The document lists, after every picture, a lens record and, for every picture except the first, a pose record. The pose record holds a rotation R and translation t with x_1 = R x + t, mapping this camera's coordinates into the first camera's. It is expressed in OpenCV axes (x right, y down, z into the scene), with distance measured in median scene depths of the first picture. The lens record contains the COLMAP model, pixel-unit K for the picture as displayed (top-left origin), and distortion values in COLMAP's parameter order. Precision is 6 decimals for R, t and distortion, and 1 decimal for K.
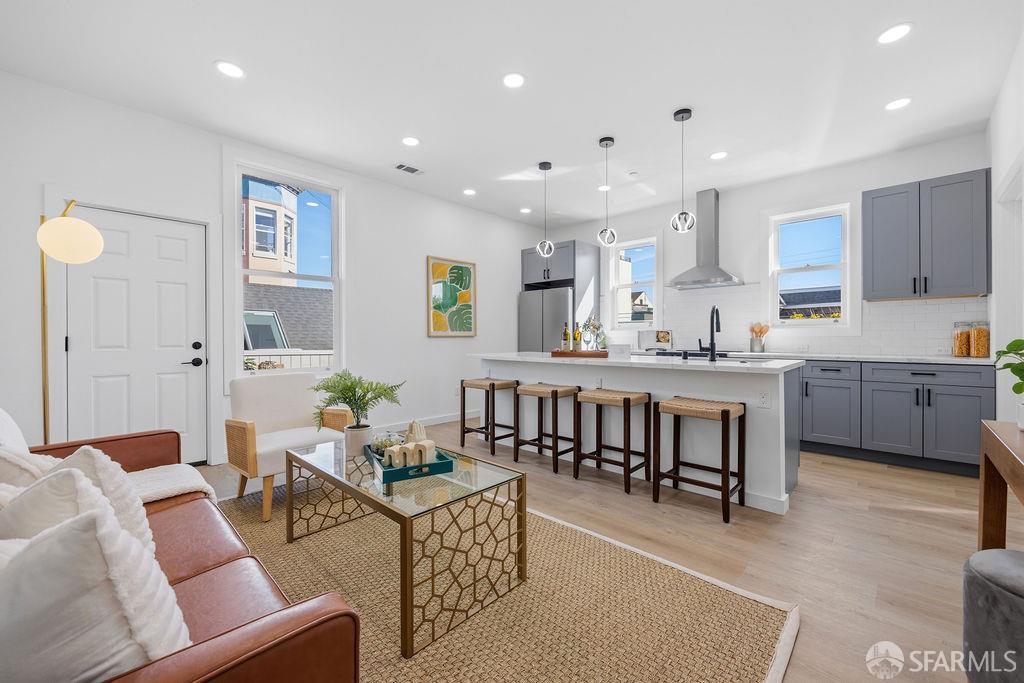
lens RADIAL K [[406.4, 0, 512.0], [0, 406.4, 341.5], [0, 0, 1]] dist [0.000612, 0.000078]
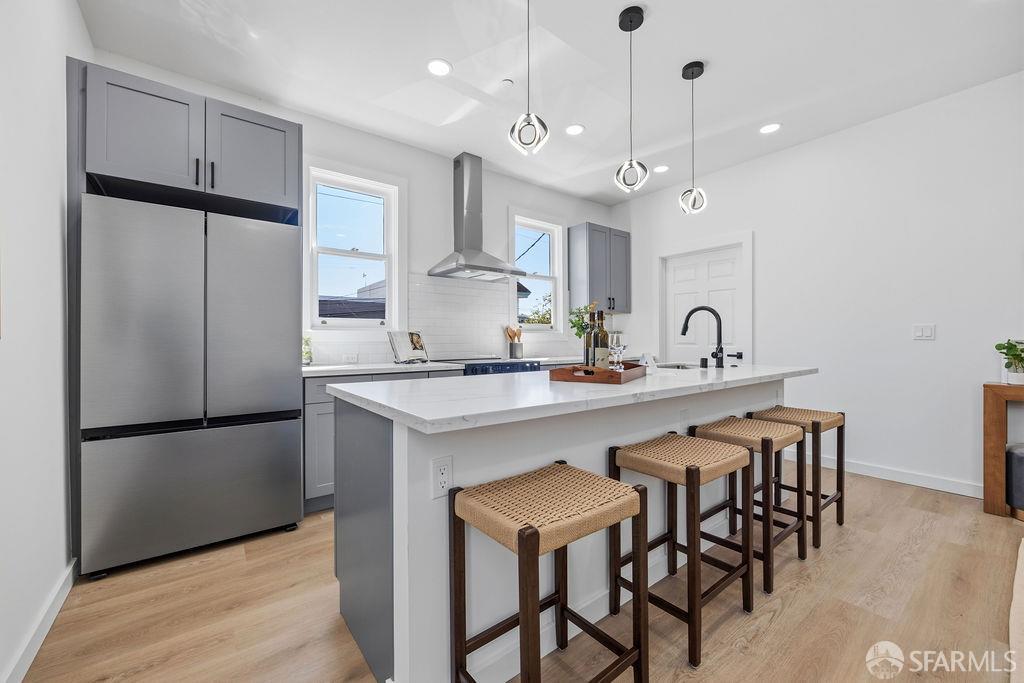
lens RADIAL K [[406.4, 0, 512.0], [0, 406.4, 341.5], [0, 0, 1]] dist [0.000612, 0.000078]
pose [[0.151245, -0.008020, 0.988464, -0.098911], [0.003977, 0.999964, 0.007505, -0.004759], [-0.988488, 0.002796, 0.151272, 0.271074]]
